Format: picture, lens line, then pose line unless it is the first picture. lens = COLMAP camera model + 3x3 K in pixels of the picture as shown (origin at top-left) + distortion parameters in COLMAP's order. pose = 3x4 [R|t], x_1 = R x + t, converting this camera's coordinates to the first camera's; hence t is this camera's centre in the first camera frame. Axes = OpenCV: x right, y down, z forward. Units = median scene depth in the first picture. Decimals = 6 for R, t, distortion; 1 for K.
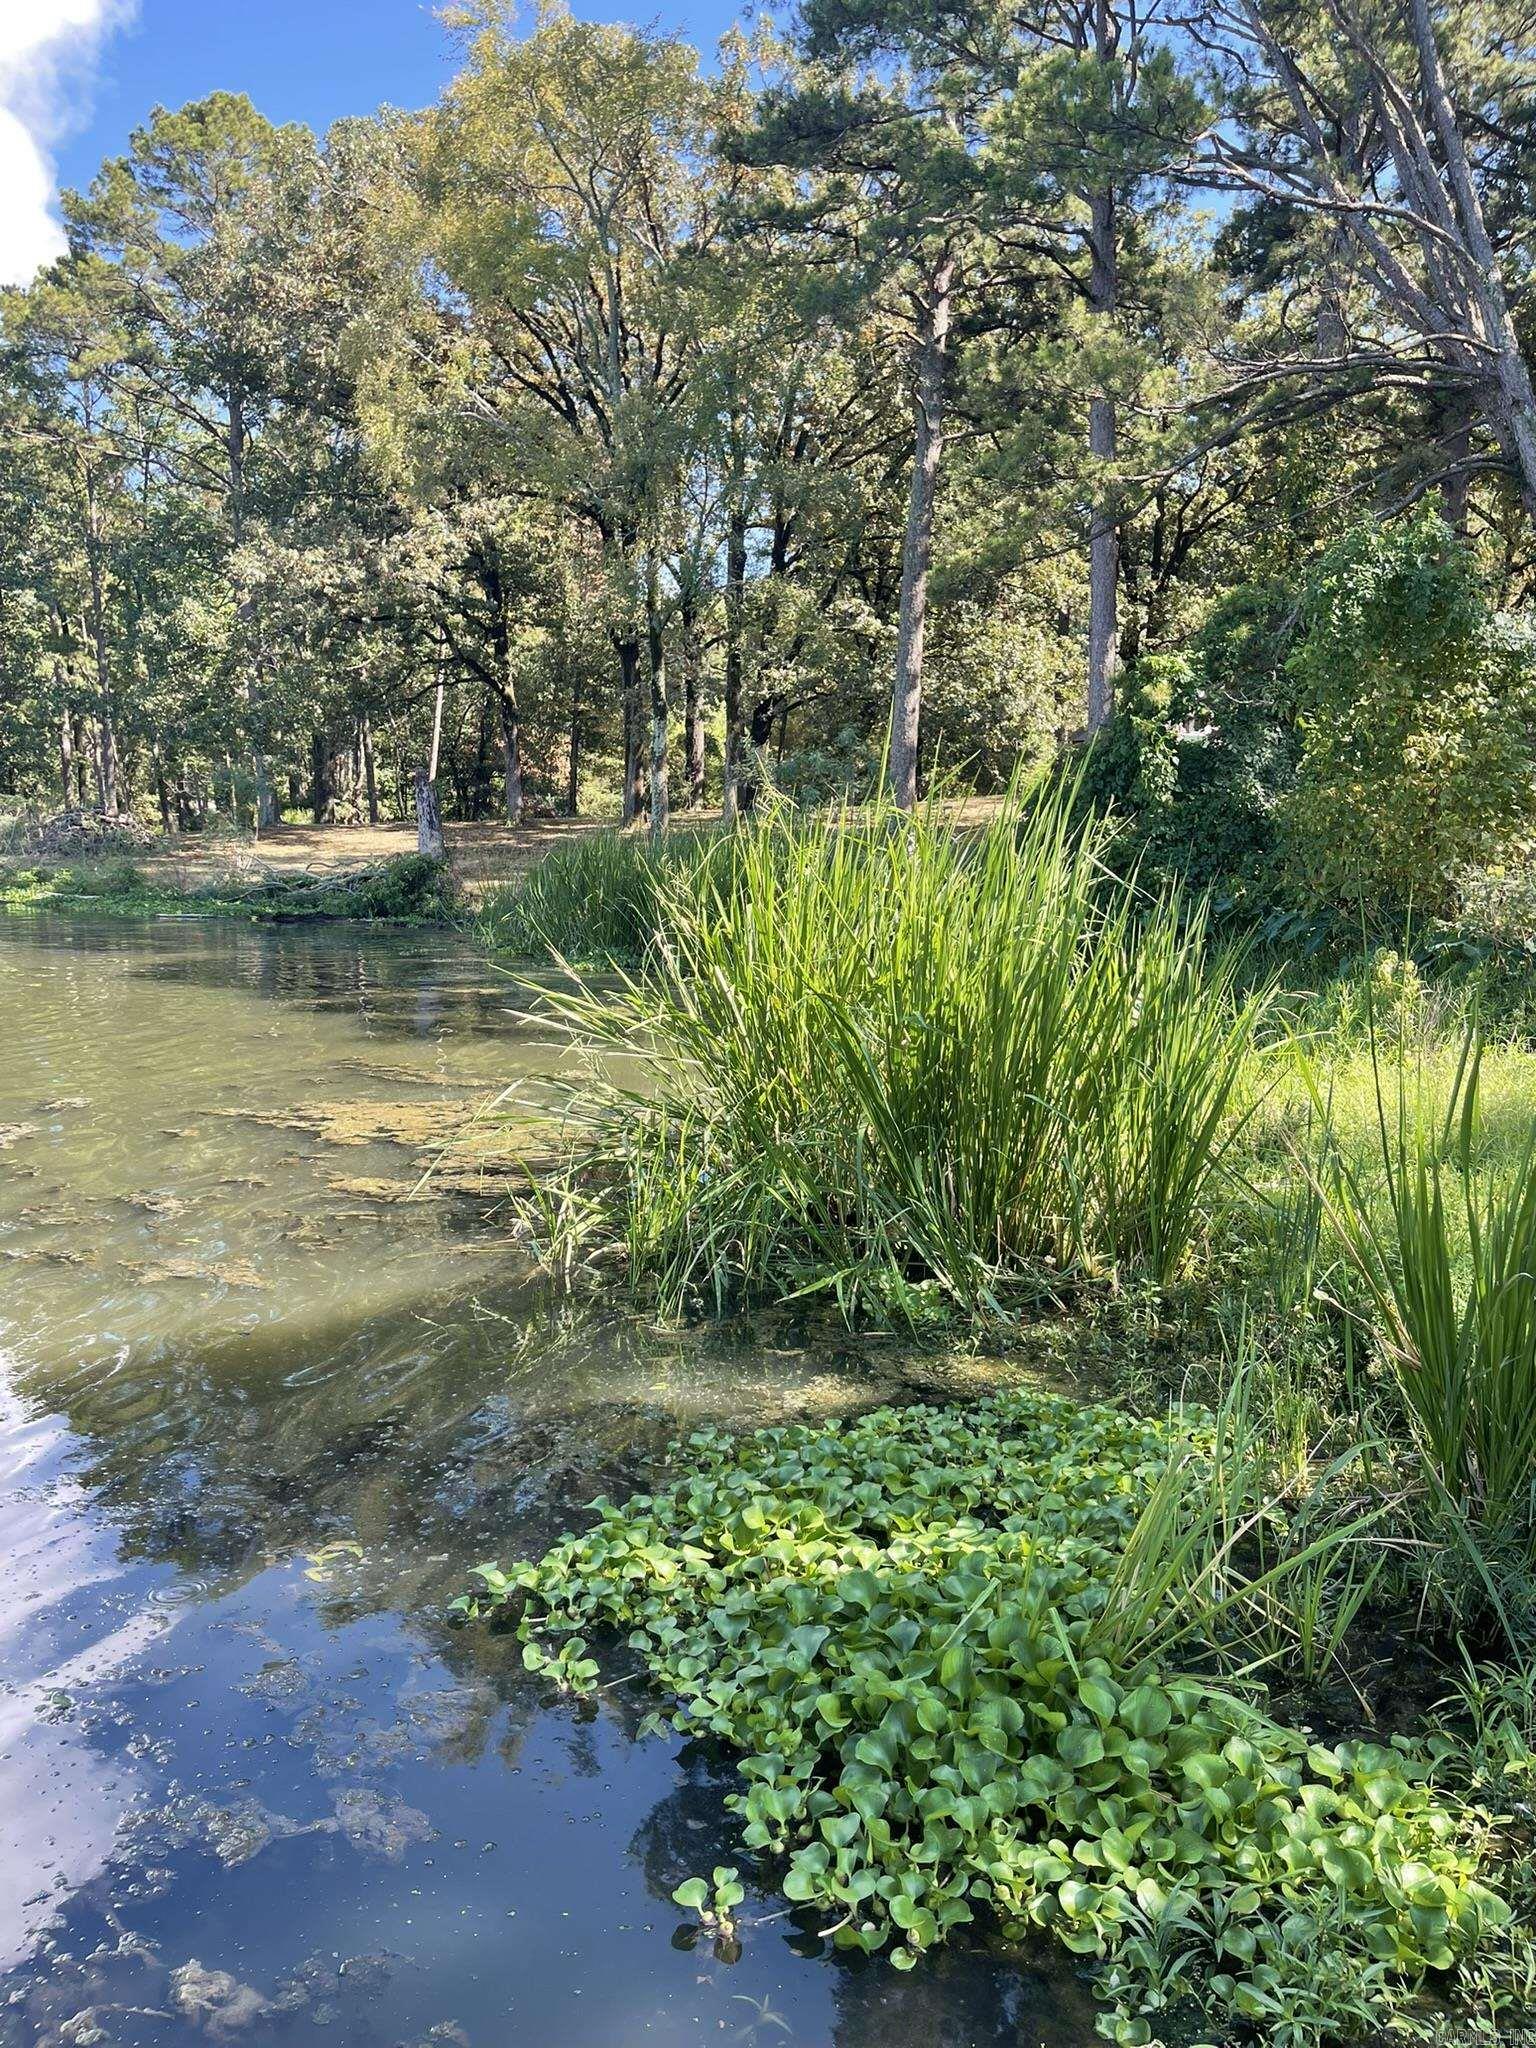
lens RADIAL K [[1633.3, 0, 773.3], [0, 1633.3, 1040.7], [0, 0, 1]] dist [0.031686, -0.001832]
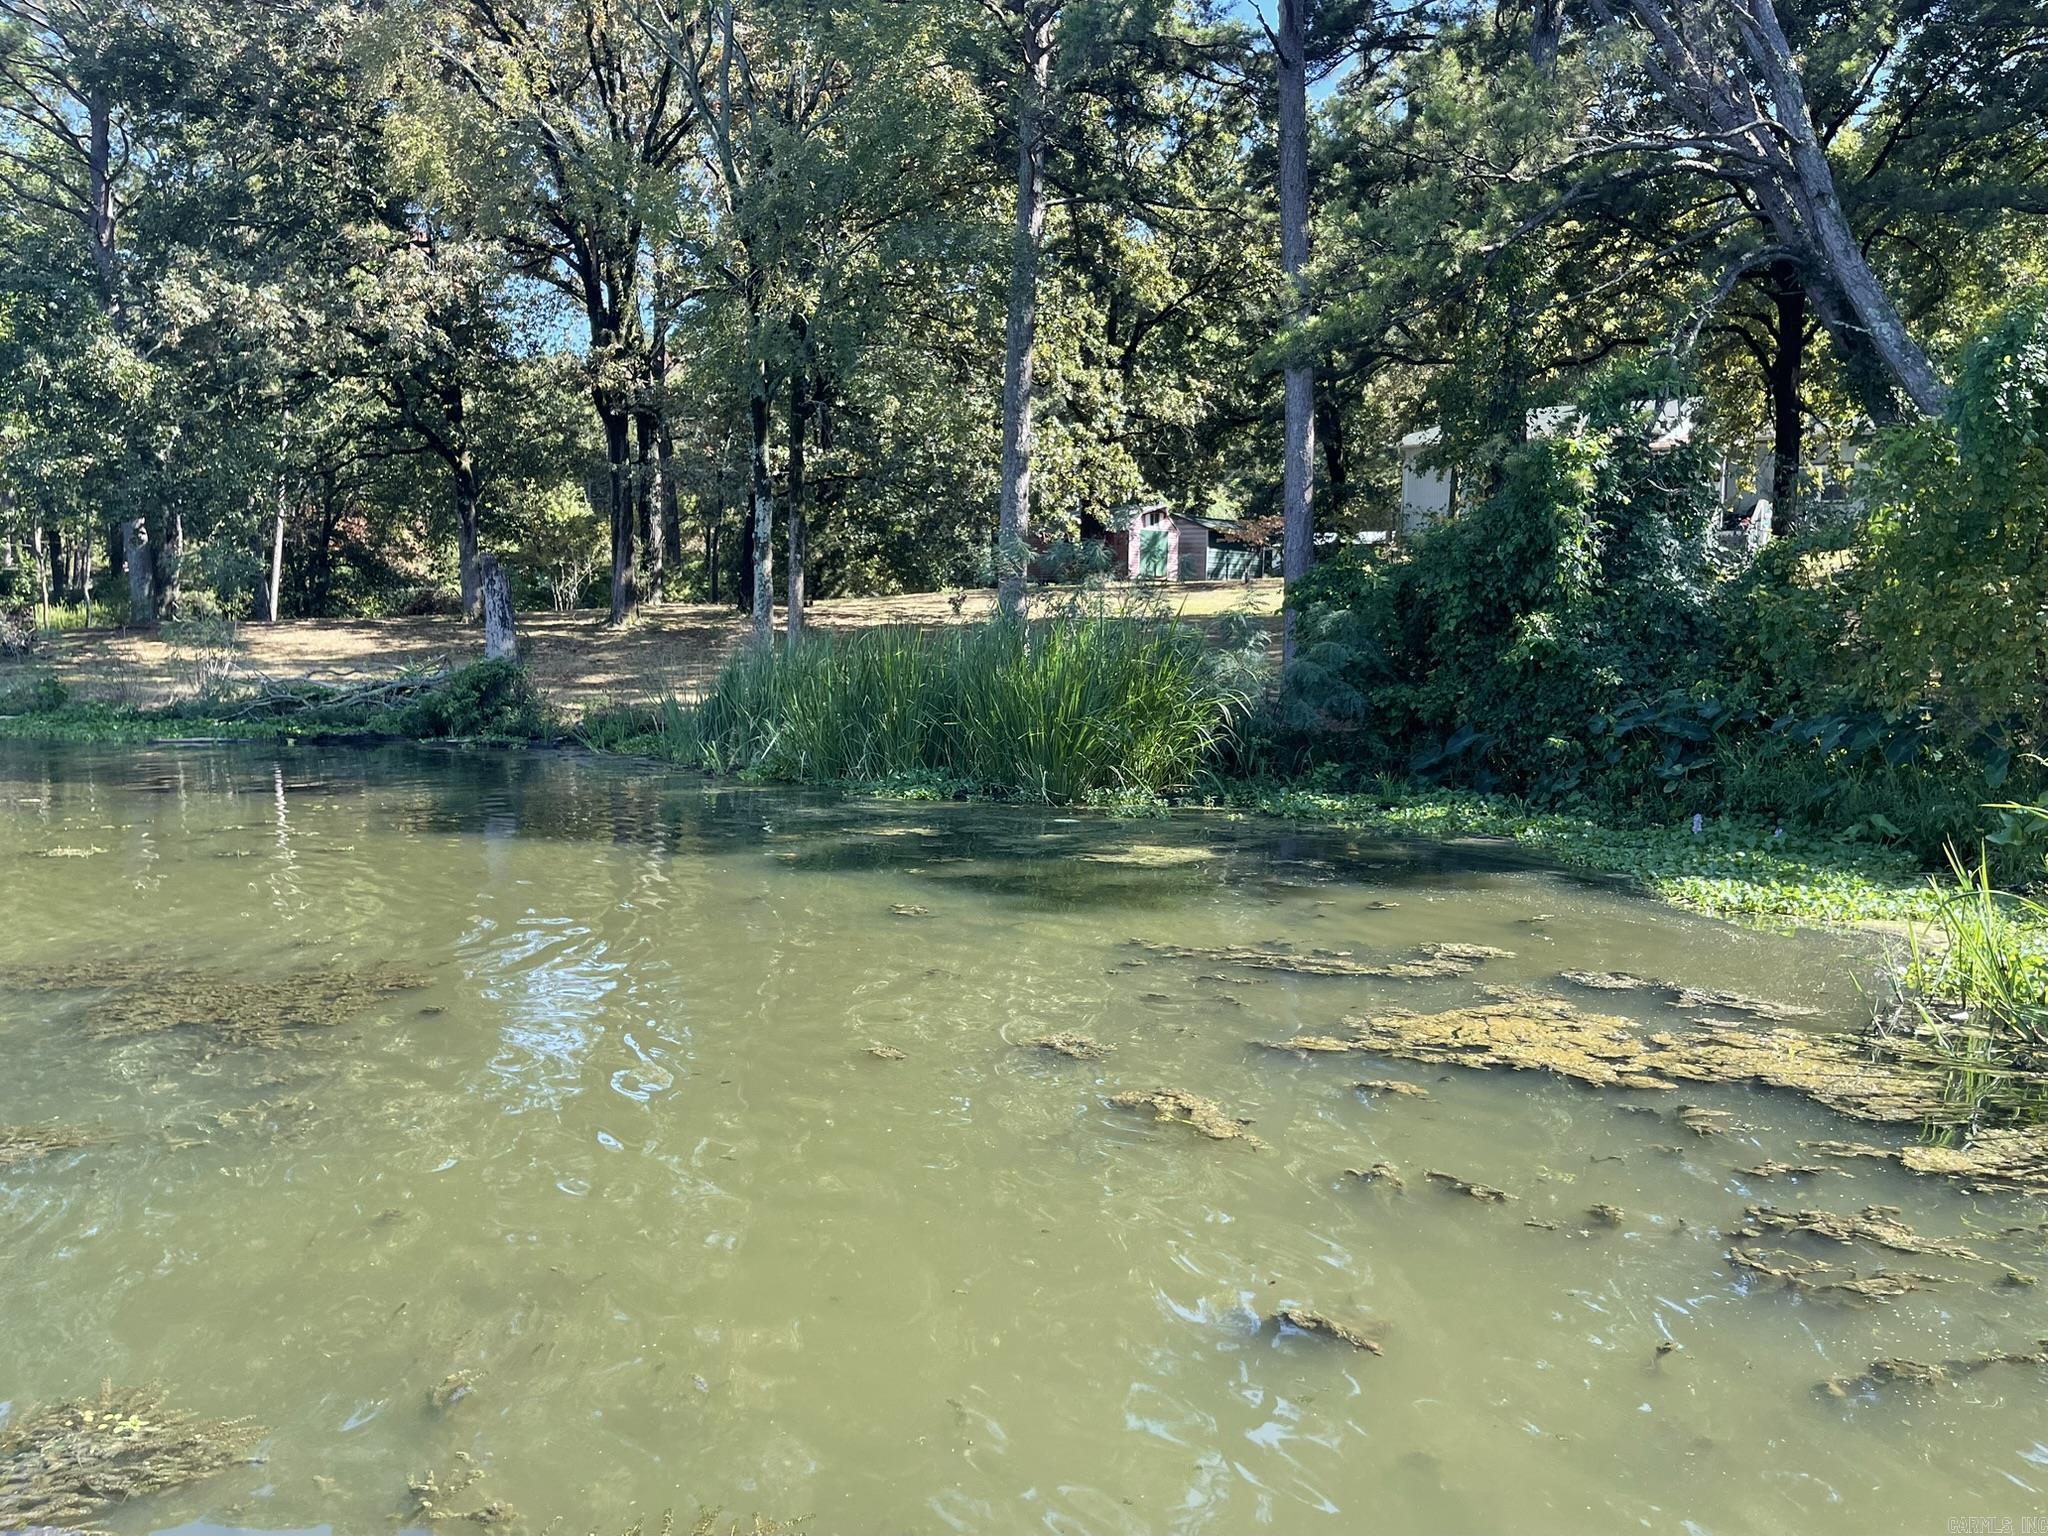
lens RADIAL K [[1698.5, 0, 1029.7], [0, 1698.5, 757.6], [0, 0, 1]] dist [0.077110, -0.091572]
pose [[0.960311, -0.024915, 0.277816, -0.160307], [0.038390, 0.998330, -0.043167, -0.013884], [-0.276276, 0.052119, 0.959664, 0.087253]]
